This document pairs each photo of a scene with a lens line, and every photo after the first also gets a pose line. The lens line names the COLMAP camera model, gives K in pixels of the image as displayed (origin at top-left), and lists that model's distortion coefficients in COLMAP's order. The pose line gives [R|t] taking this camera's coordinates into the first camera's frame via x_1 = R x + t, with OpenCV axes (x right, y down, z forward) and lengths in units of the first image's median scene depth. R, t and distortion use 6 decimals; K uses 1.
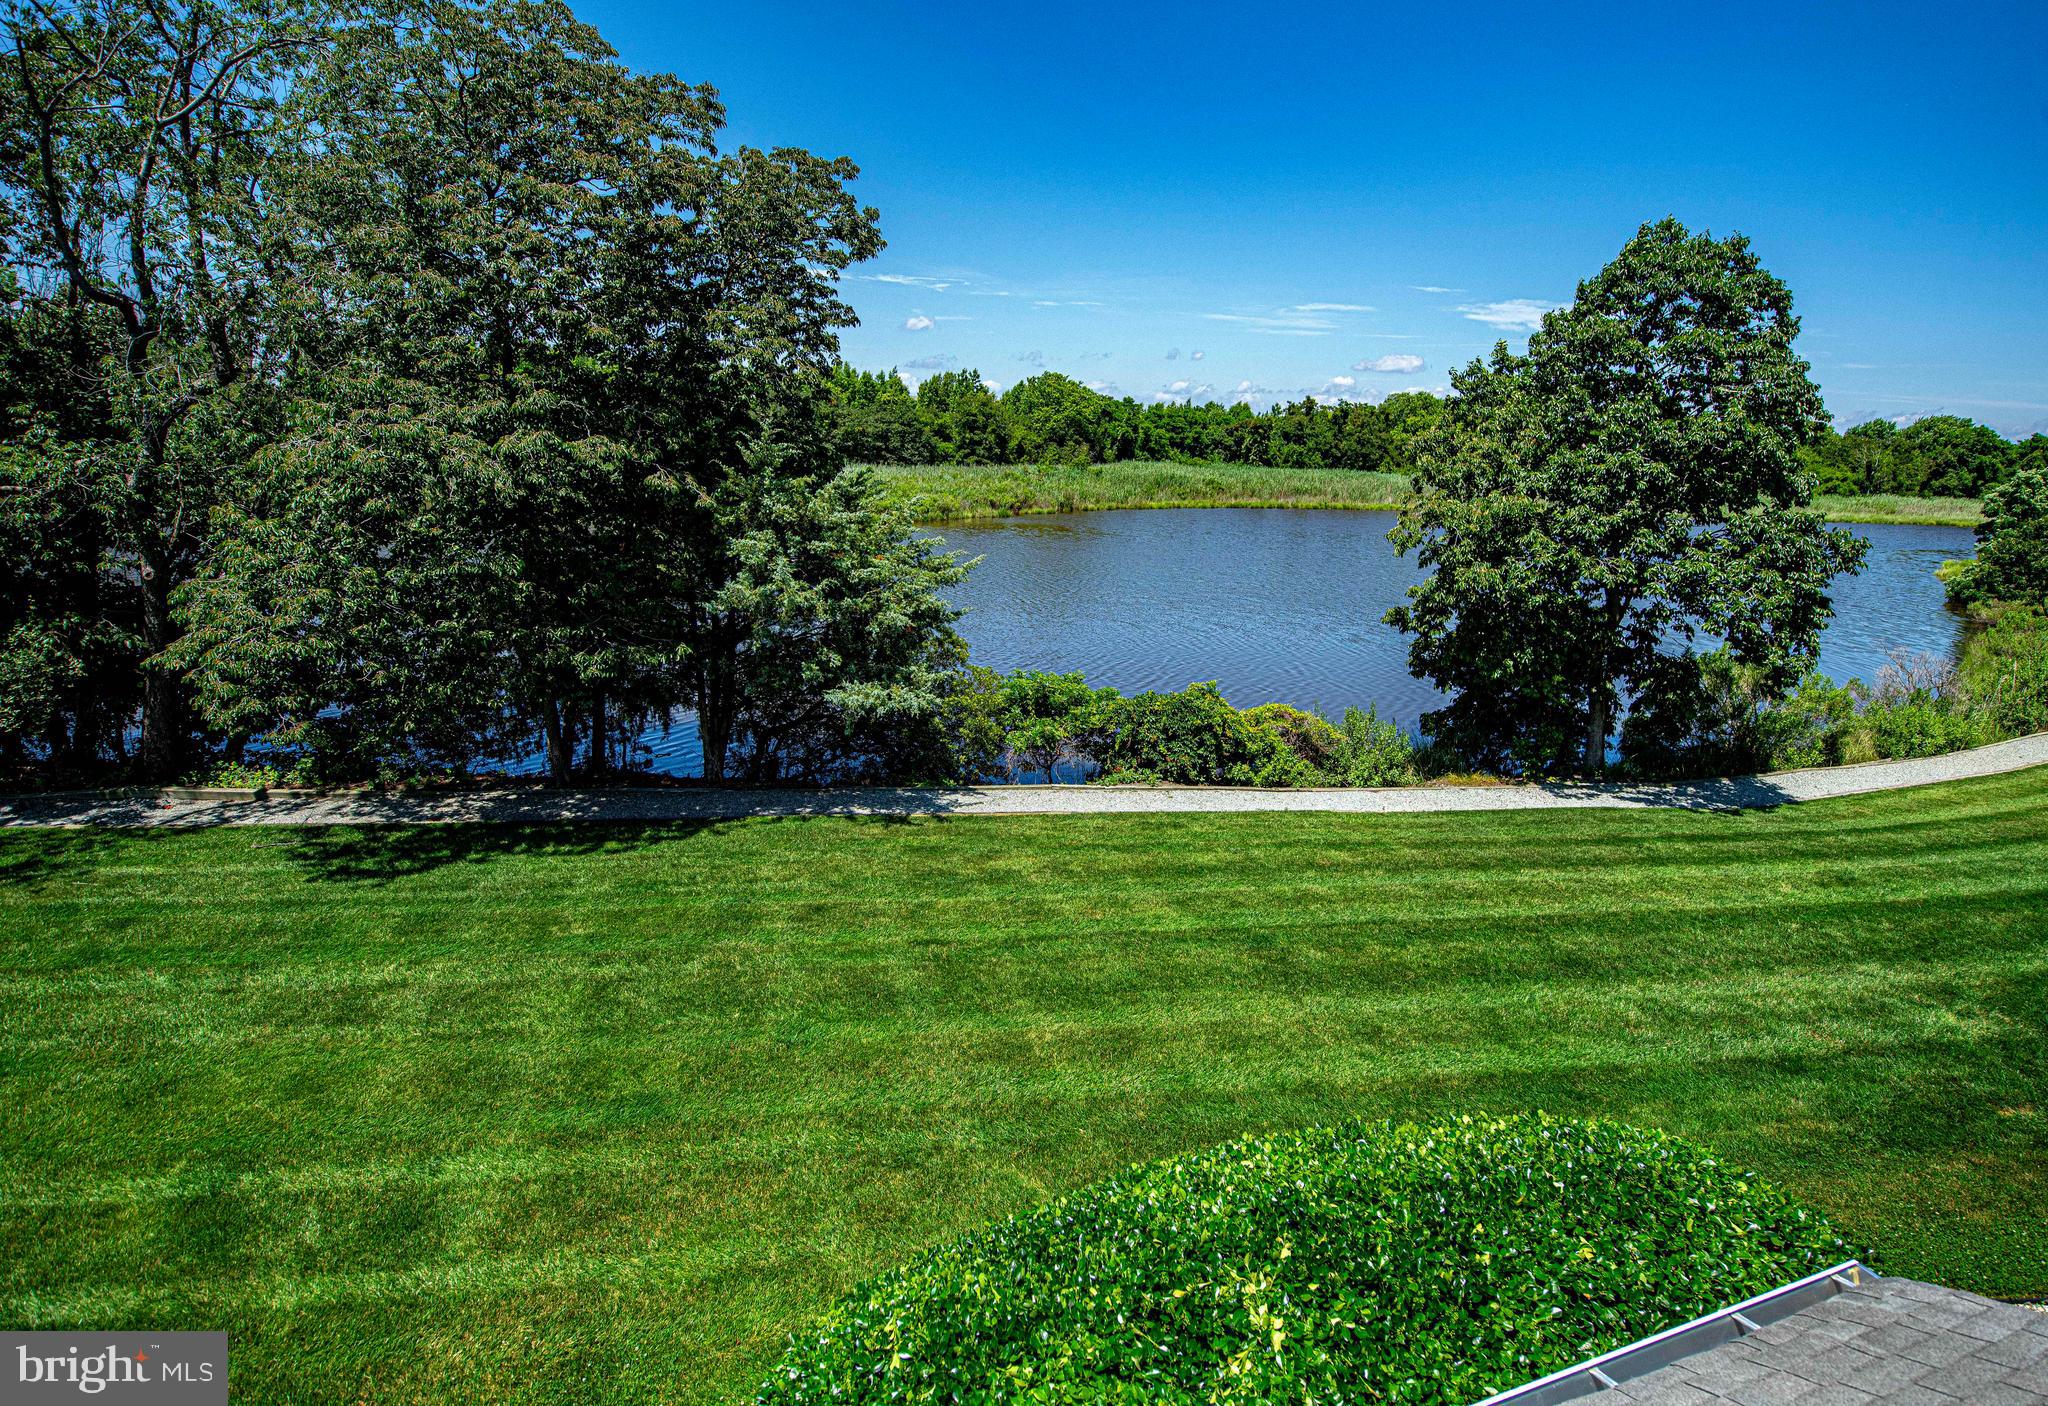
lens RADIAL K [[1049.1, 0, 1065.5], [0, 1049.1, 686.4], [0, 0, 1]] dist [-0.003718, -0.002858]
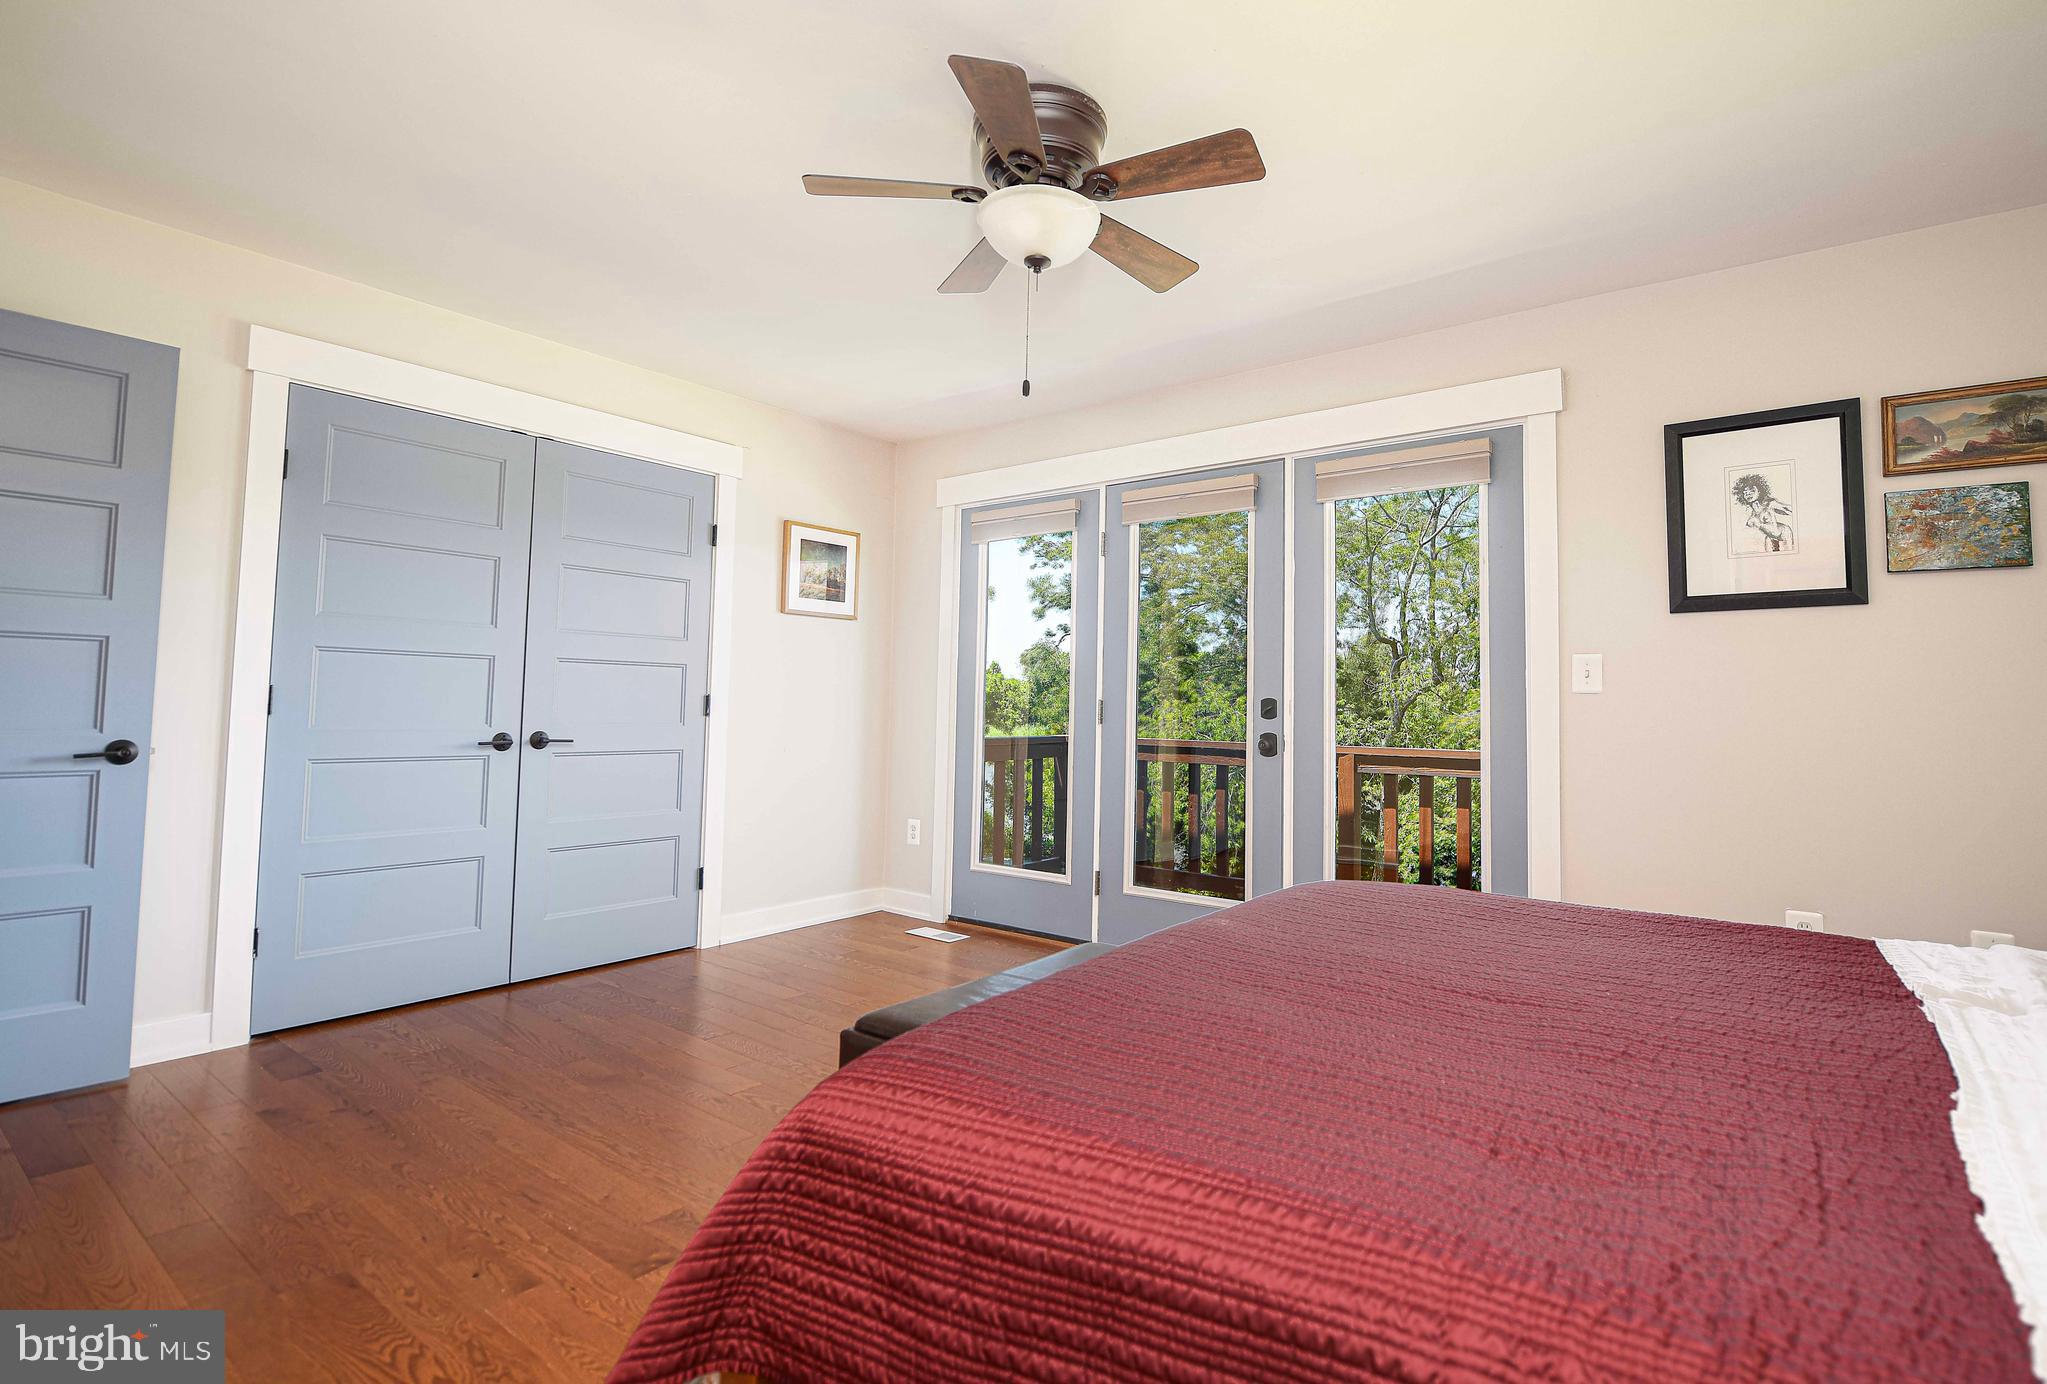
lens RADIAL K [[998.3, 0, 1070.3], [0, 998.3, 648.2], [0, 0, 1]] dist [-0.002566, -0.000723]
pose [[0.530868, -0.084186, -0.843262, 0.164584], [-0.190379, 0.957773, -0.215470, 0.078702], [0.825793, 0.274926, 0.492424, -0.200893]]
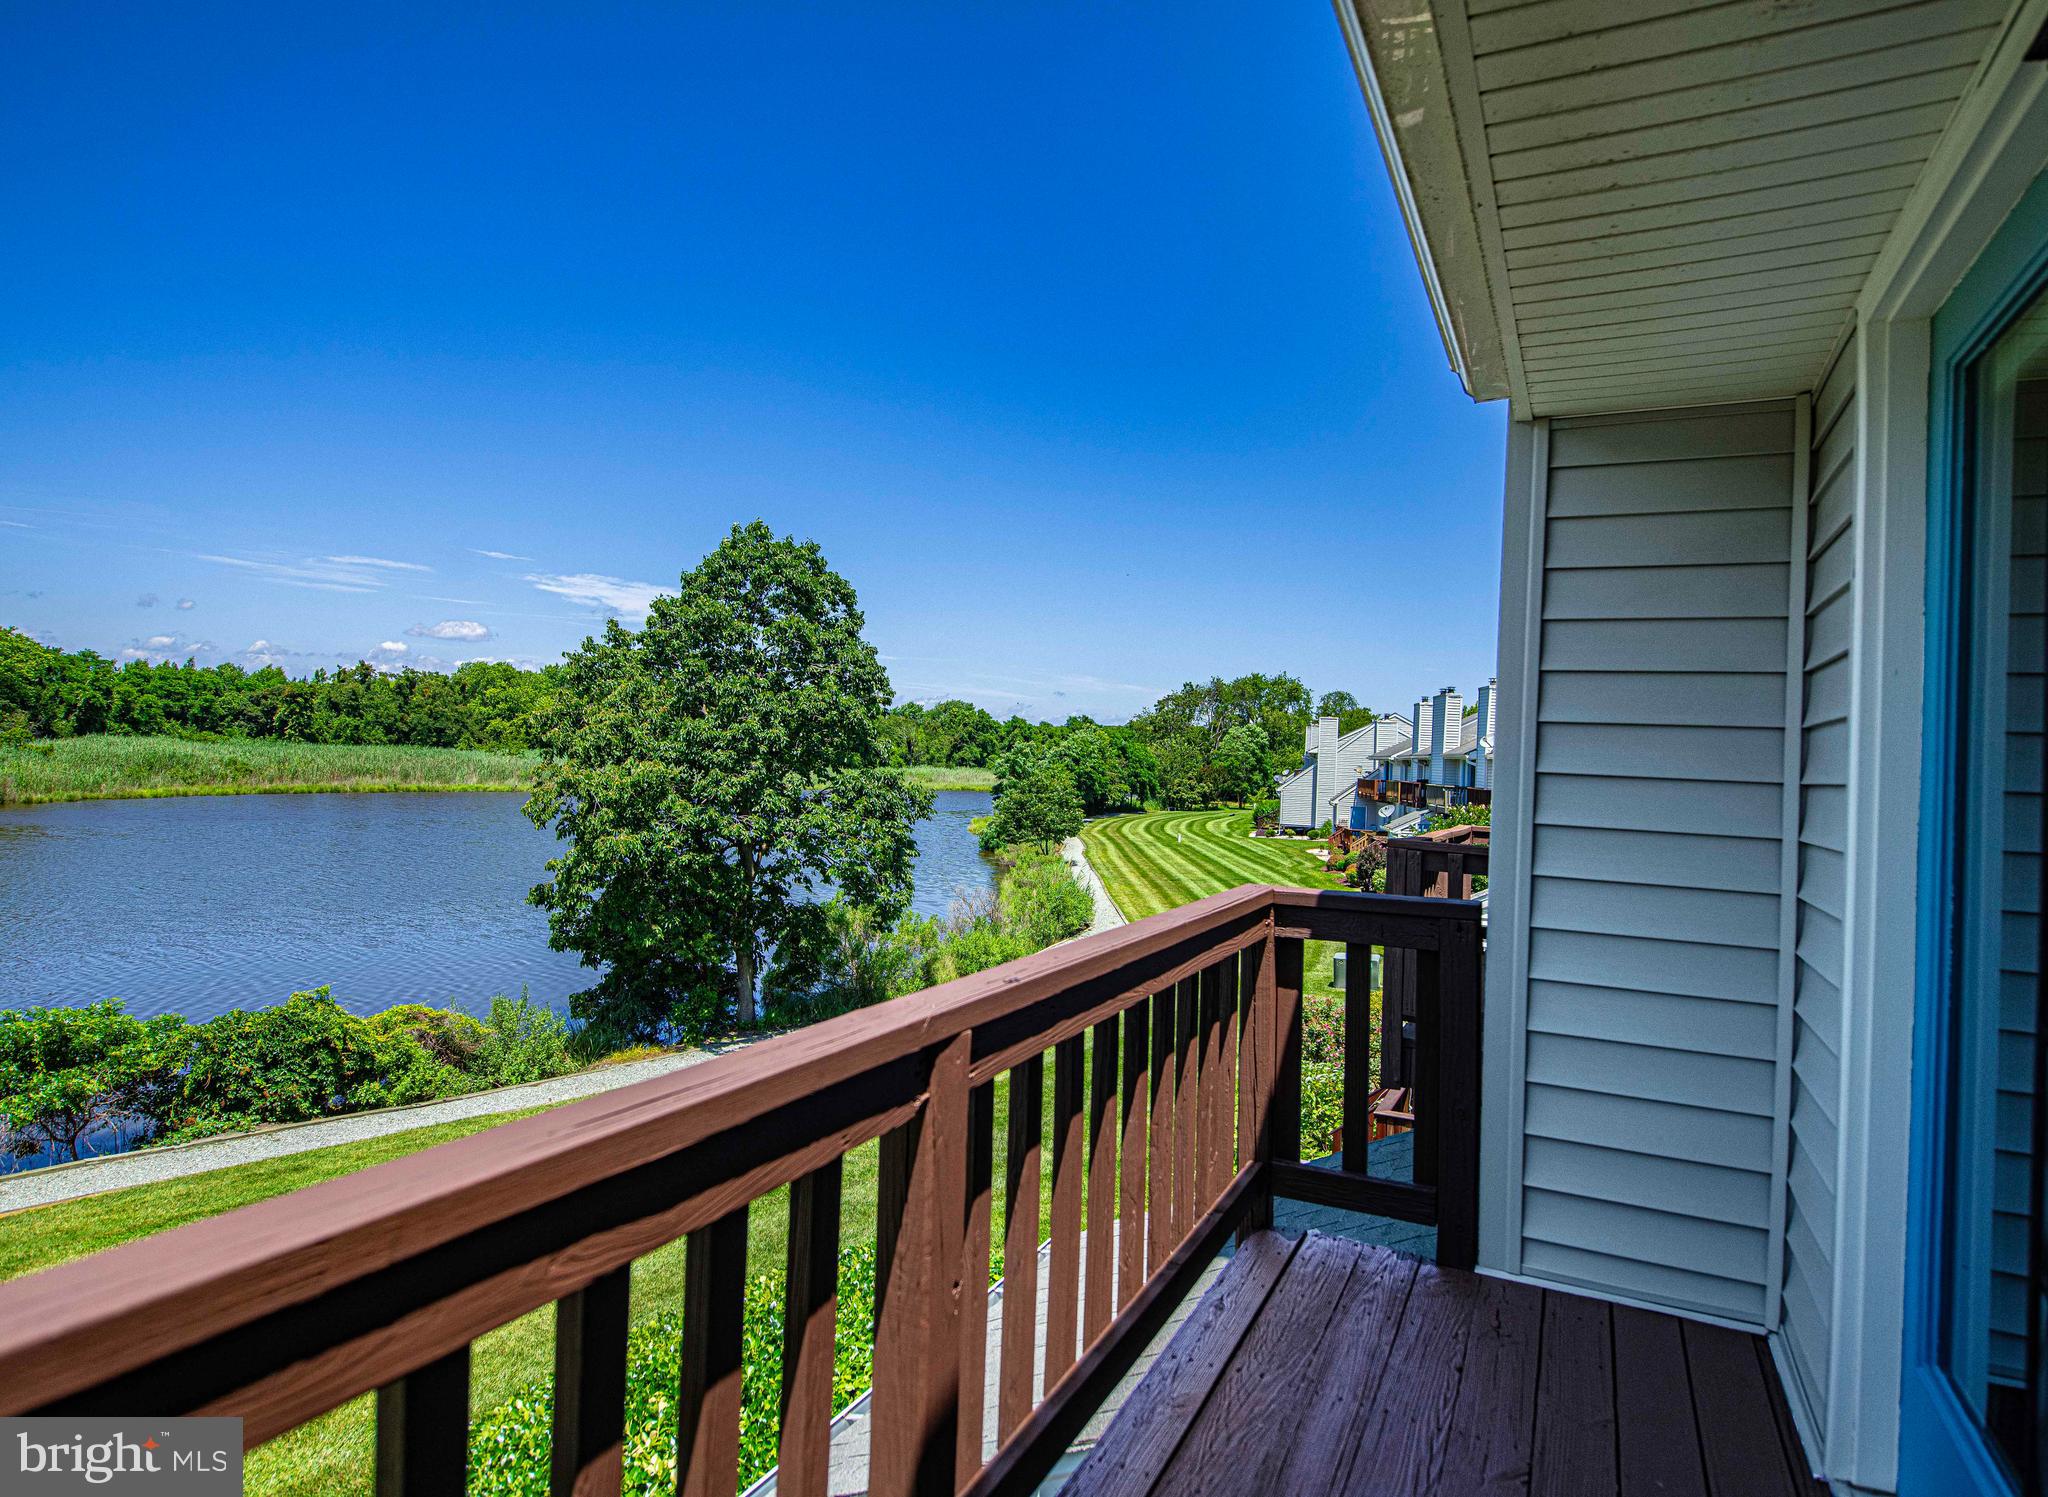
lens RADIAL K [[1175.9, 0, 1011.6], [0, 1175.9, 729.0], [0, 0, 1]] dist [-0.004034, -0.000371]
pose [[0.741757, 0.006779, 0.670634, -0.080214], [0.139983, 0.976360, -0.164699, 0.025558], [-0.655897, 0.216044, 0.723273, -0.062397]]
